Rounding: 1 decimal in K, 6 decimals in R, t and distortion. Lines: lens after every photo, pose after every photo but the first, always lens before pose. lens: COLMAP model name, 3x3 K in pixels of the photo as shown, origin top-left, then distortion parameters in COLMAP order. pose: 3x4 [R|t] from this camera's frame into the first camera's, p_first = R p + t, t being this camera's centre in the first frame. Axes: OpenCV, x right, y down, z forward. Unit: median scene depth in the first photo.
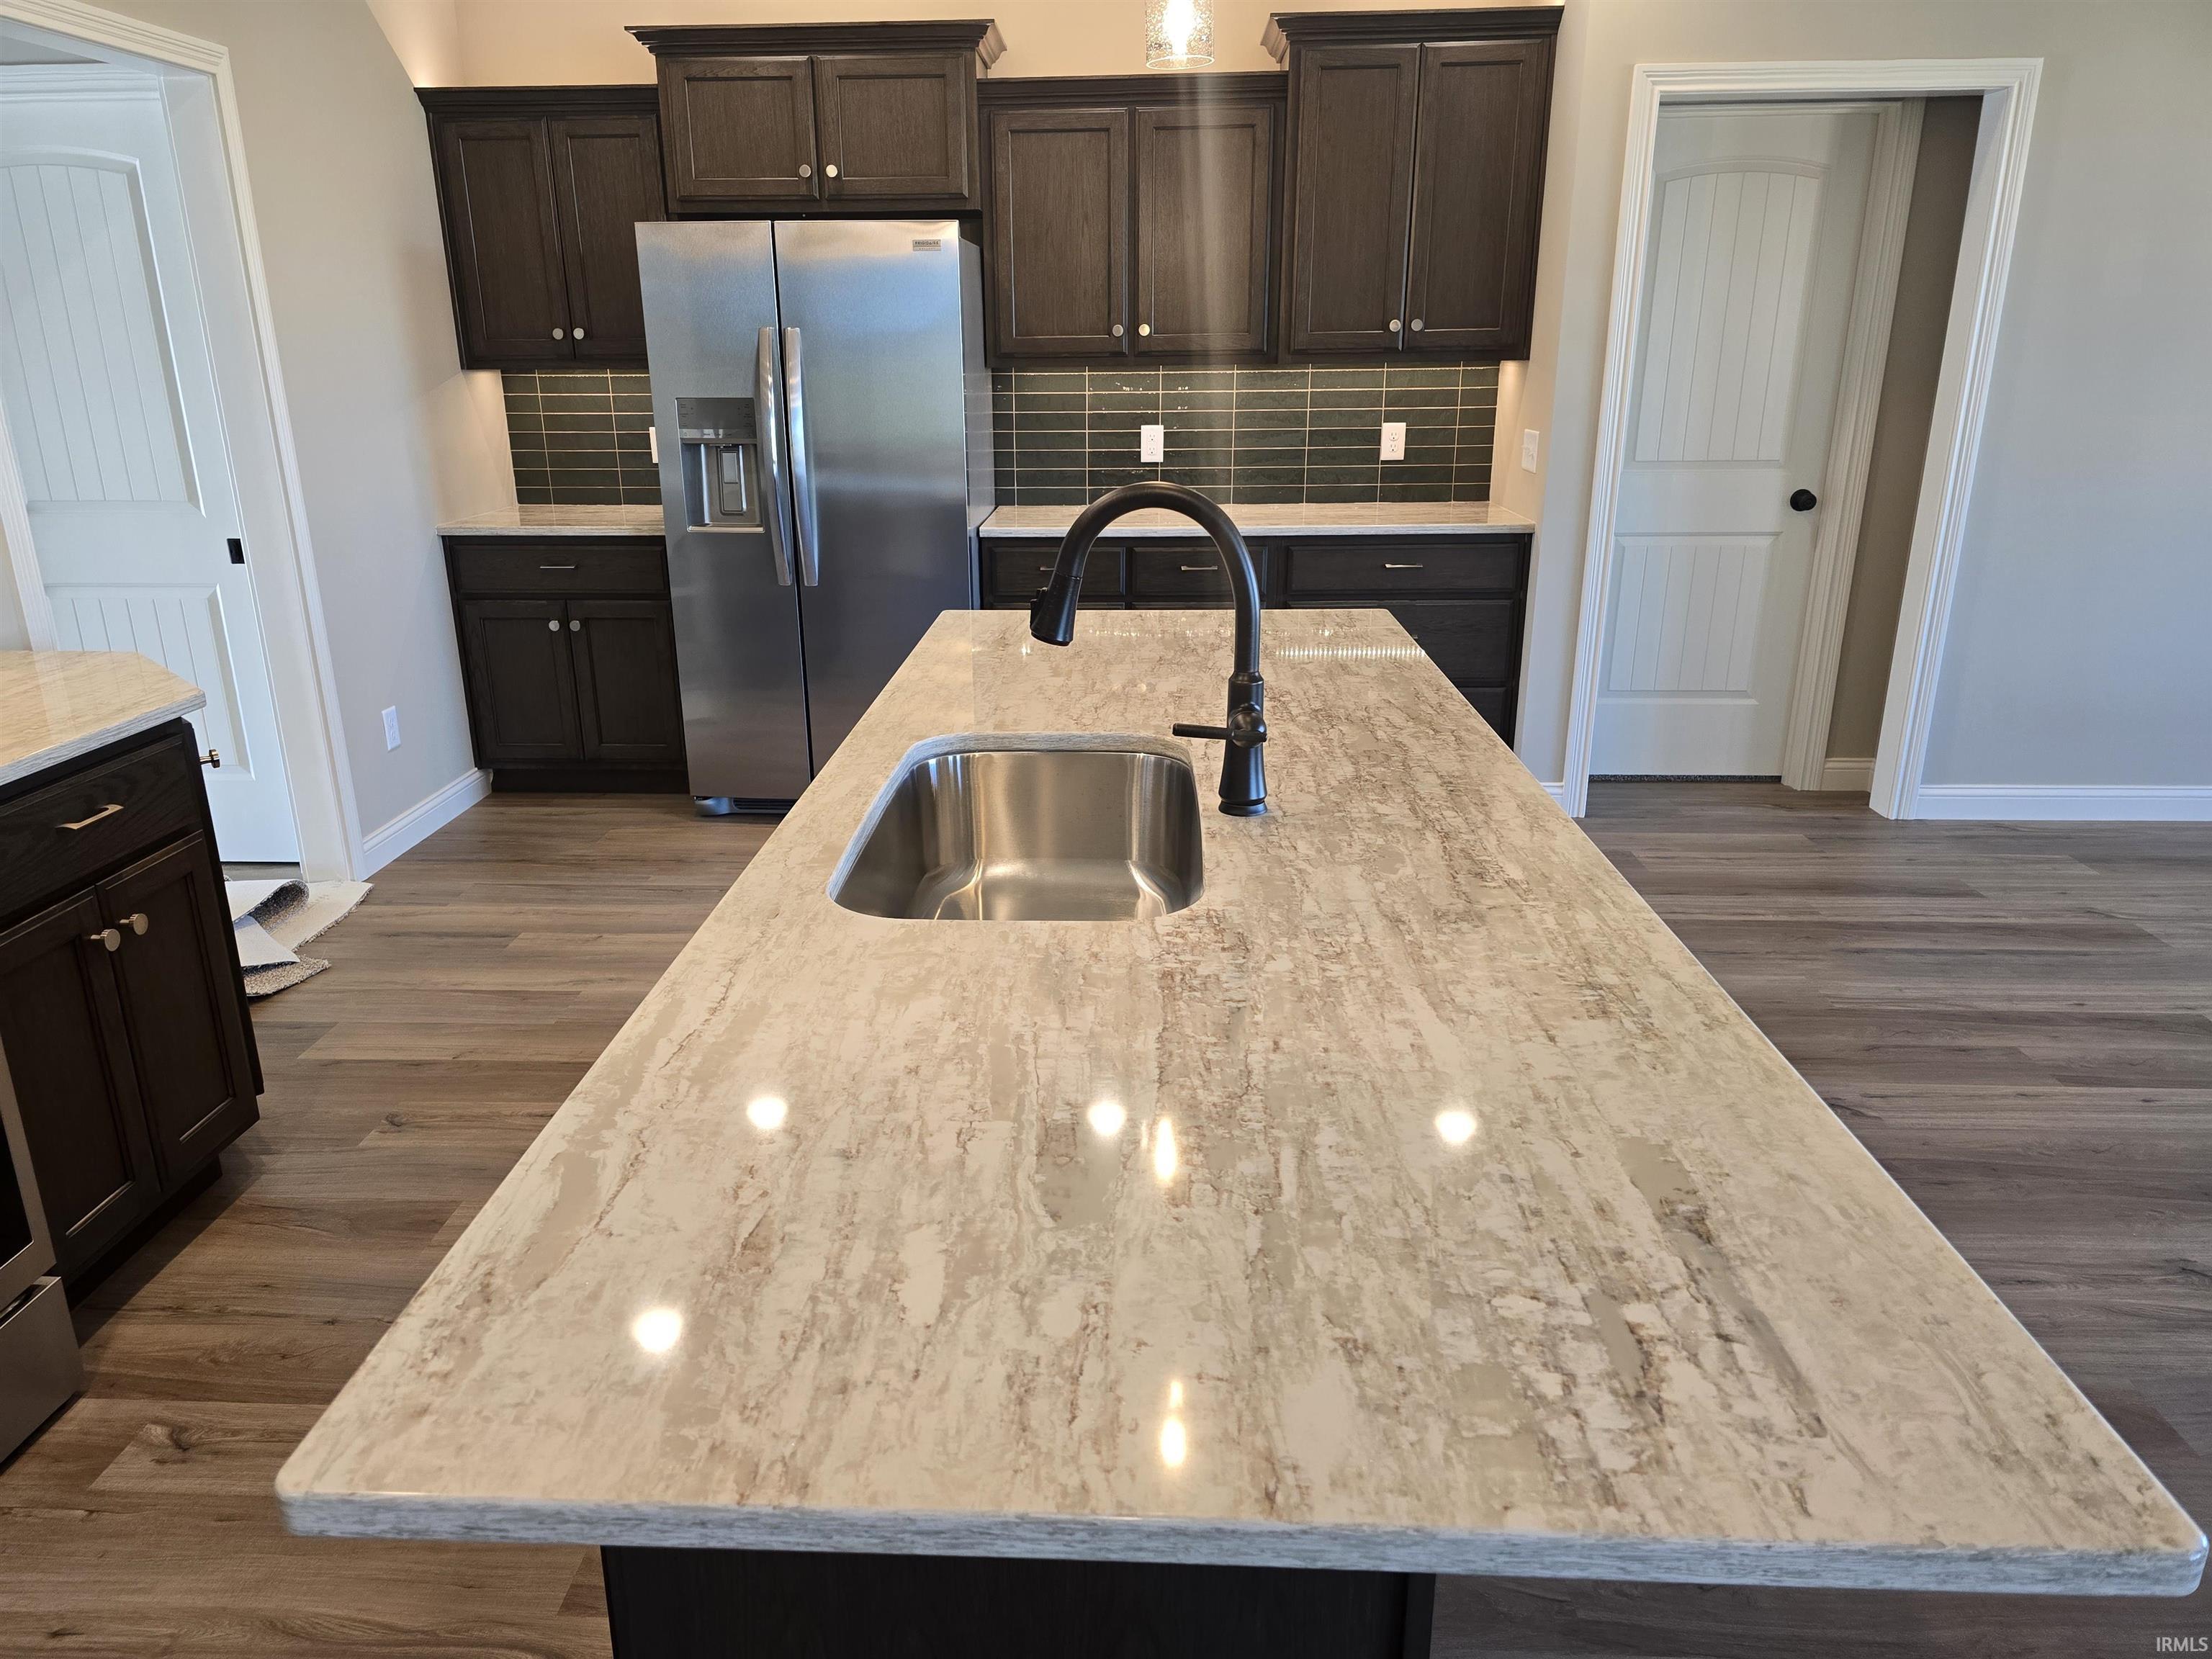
lens RADIAL K [[1481.1, 0, 1066.3], [0, 1481.1, 824.9], [0, 0, 1]] dist [0.077938, -0.077668]
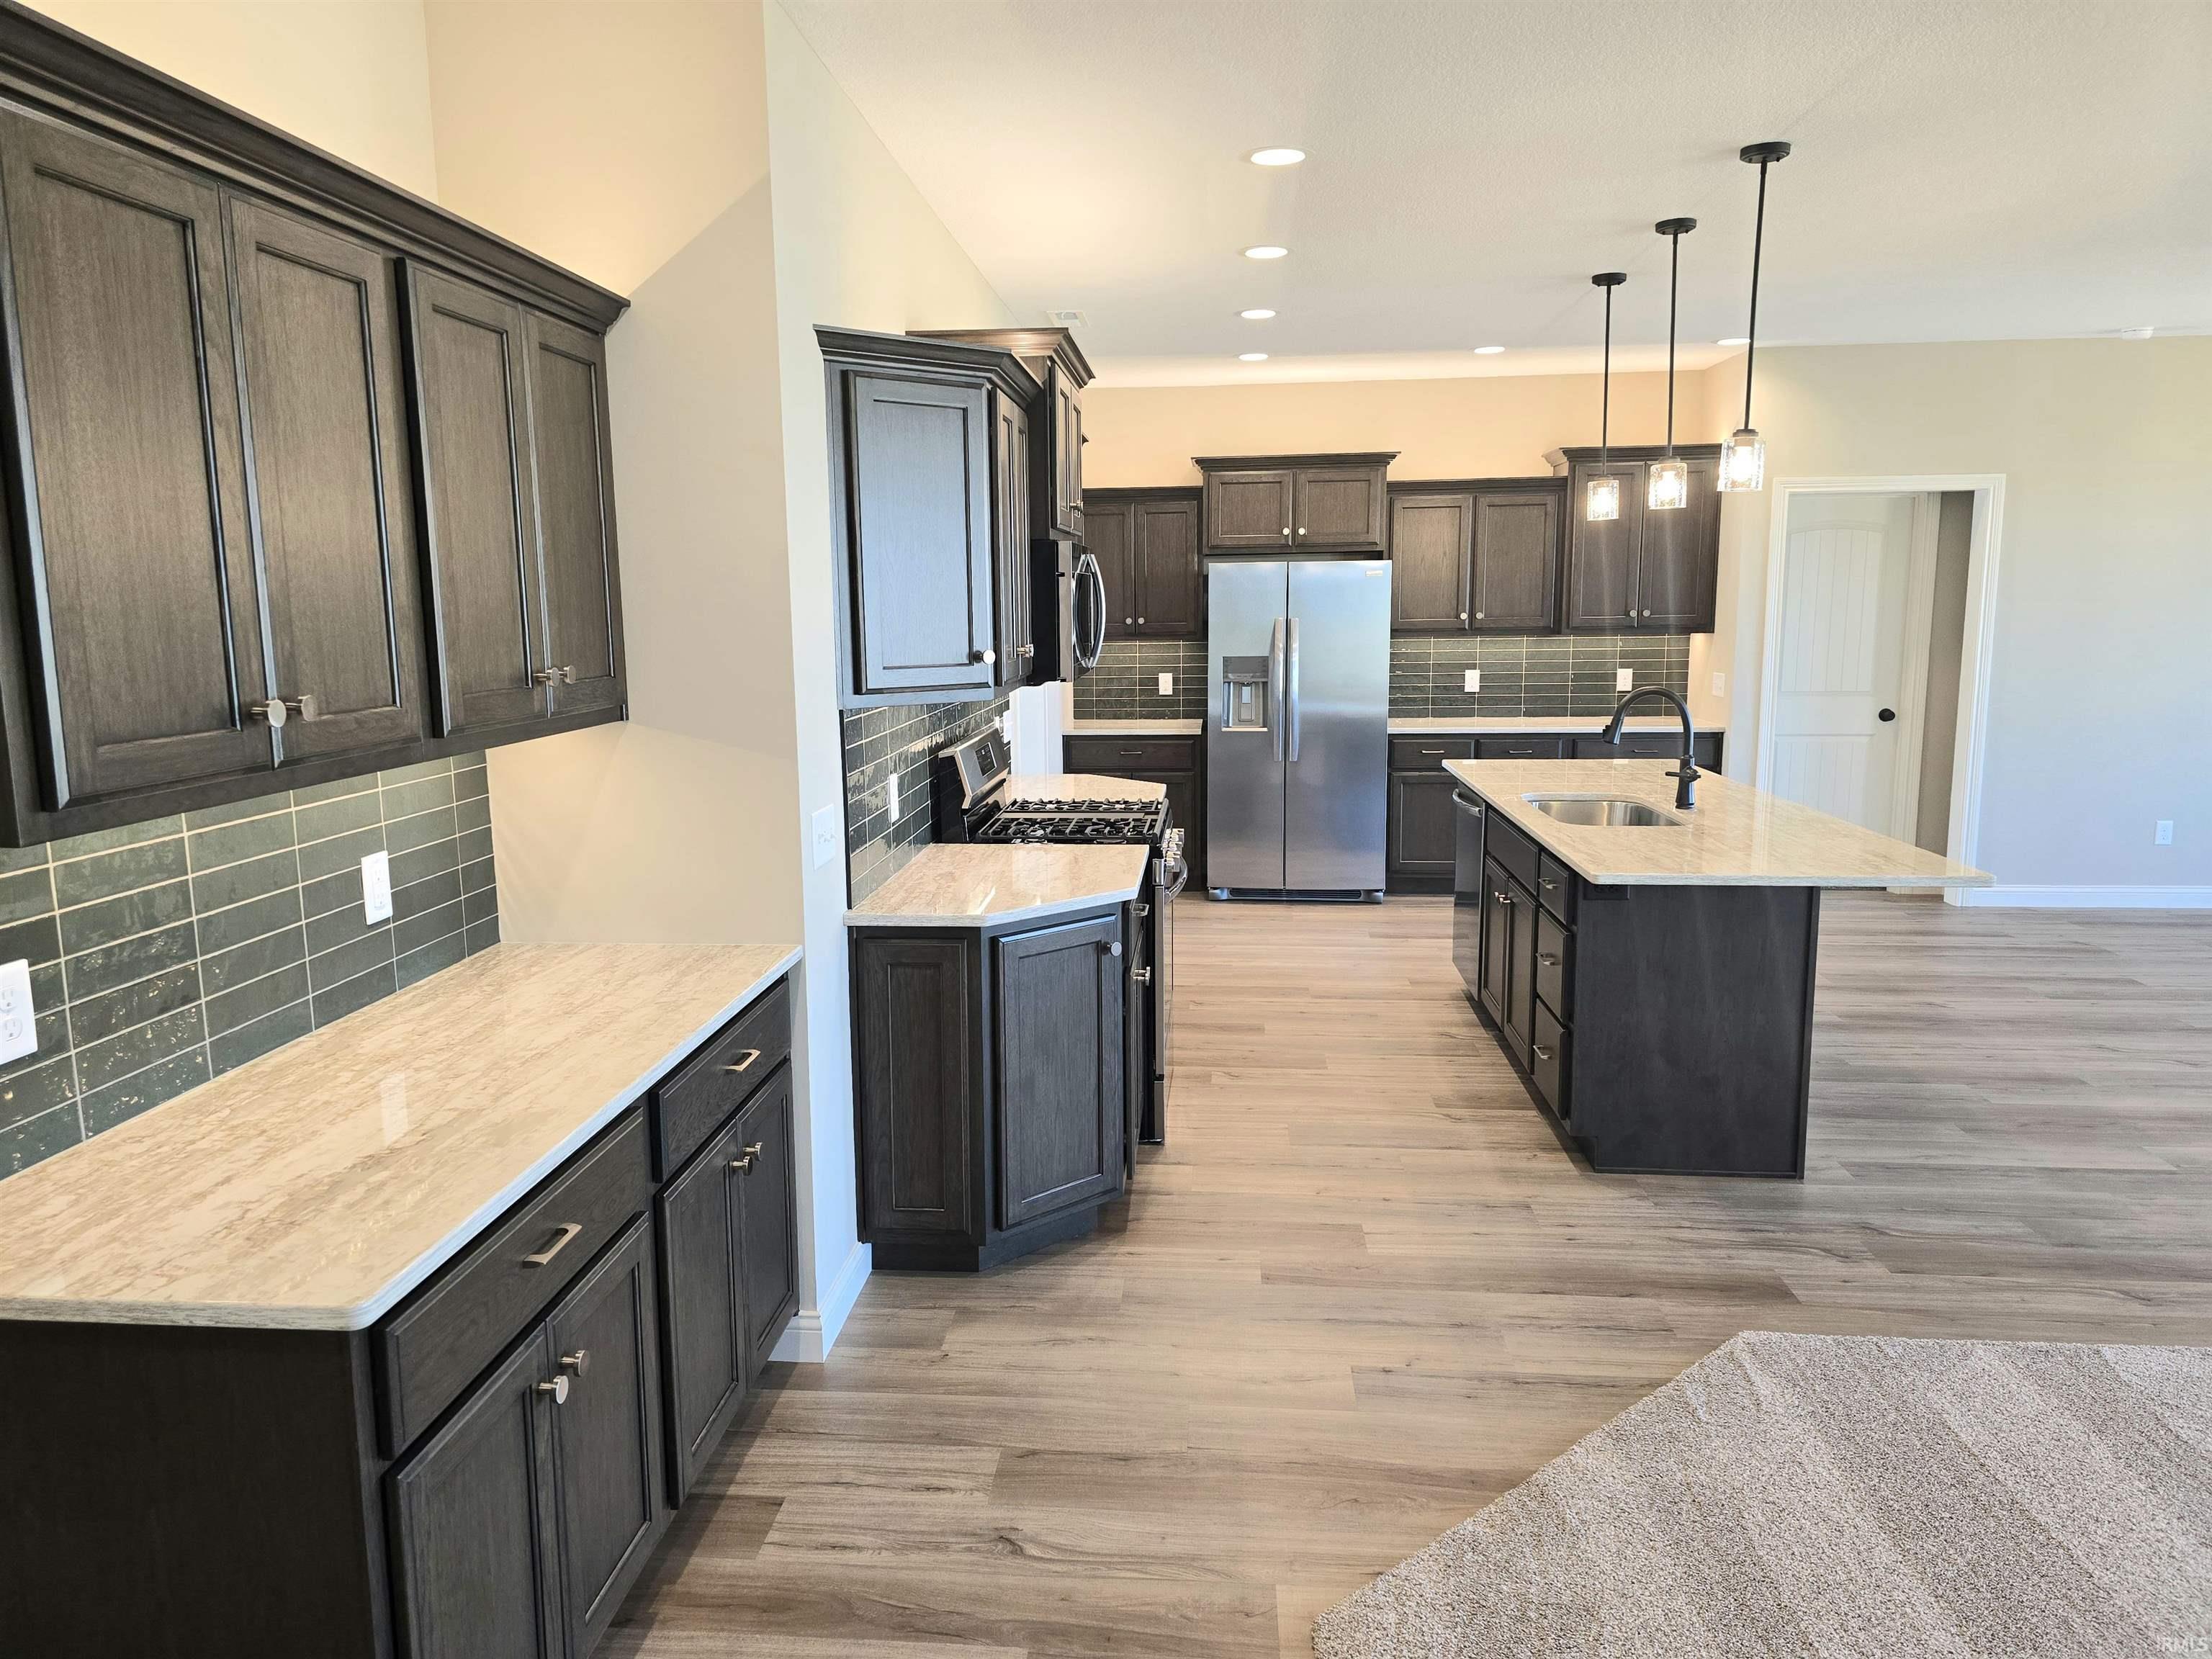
lens RADIAL K [[1463.4, 0, 1089.0], [0, 1463.4, 826.9], [0, 0, 1]] dist [0.068289, -0.072022]
pose [[0.999159, 0.003872, -0.040816, -0.329196], [-0.010274, 0.987413, -0.157828, 0.177628], [0.039691, 0.158115, 0.986623, -0.643118]]
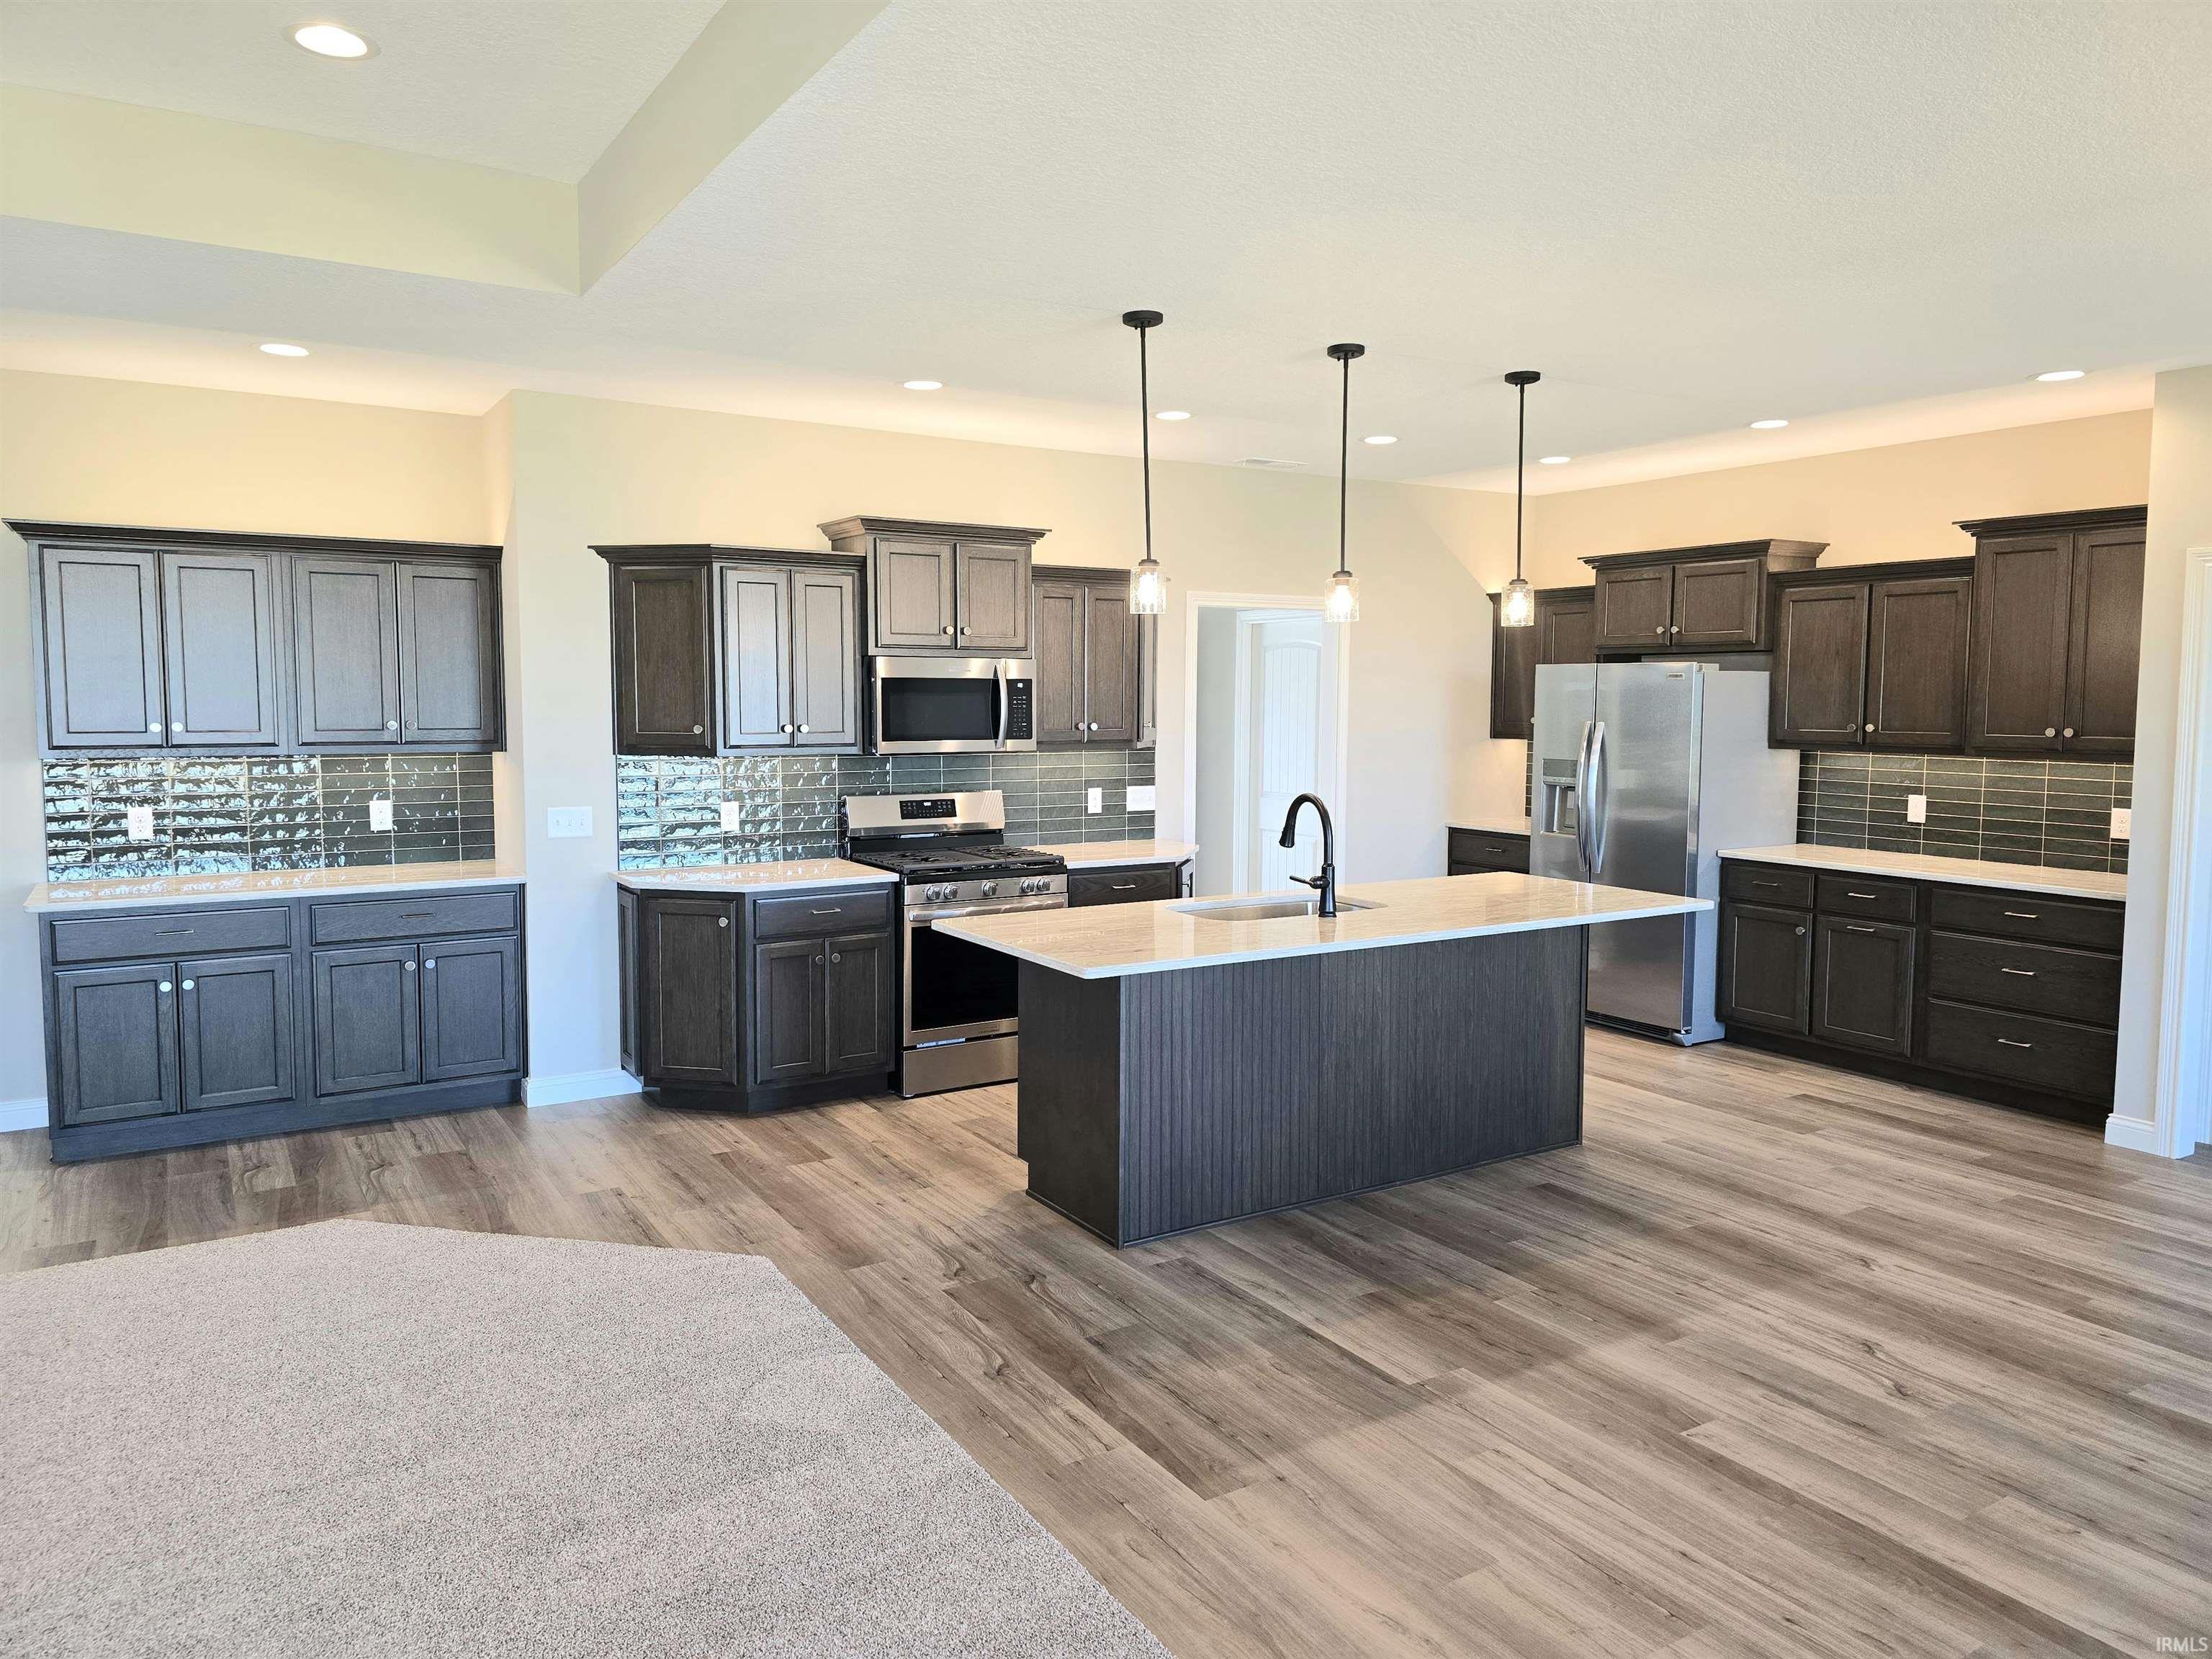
lens RADIAL K [[1463.4, 0, 1089.0], [0, 1463.4, 826.9], [0, 0, 1]] dist [0.068289, -0.072022]
pose [[0.570004, 0.089122, -0.816794, 0.792004], [-0.264944, 0.960936, -0.080044, 0.062110], [0.777753, 0.262030, 0.571350, -0.339490]]
